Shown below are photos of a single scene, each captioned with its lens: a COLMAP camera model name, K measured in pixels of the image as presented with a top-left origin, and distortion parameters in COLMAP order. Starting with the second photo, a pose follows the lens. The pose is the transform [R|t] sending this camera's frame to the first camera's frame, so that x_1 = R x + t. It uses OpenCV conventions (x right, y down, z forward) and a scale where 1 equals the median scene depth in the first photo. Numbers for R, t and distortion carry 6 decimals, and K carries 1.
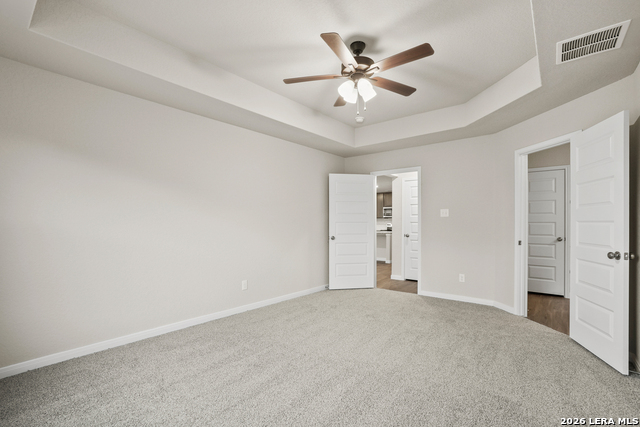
lens RADIAL K [[297.0, 0, 321.7], [0, 297.0, 215.1], [0, 0, 1]] dist [-0.031774, 0.000598]
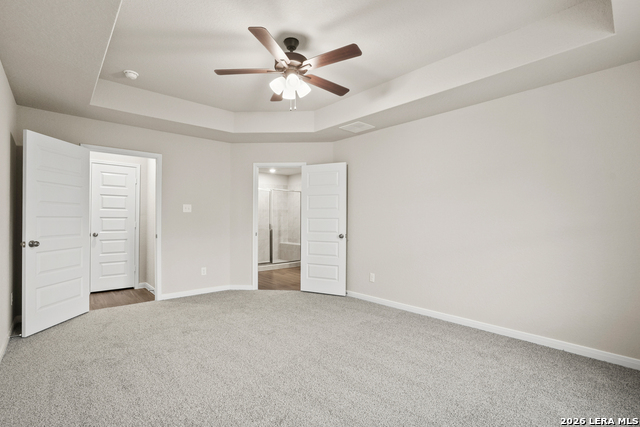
lens RADIAL K [[297.0, 0, 321.7], [0, 297.0, 215.1], [0, 0, 1]] dist [-0.031774, 0.000598]
pose [[0.156490, 0.011186, 0.987616, -0.590925], [-0.030480, 0.999514, -0.006491, 0.009265], [-0.987209, -0.029086, 0.156755, 0.510247]]
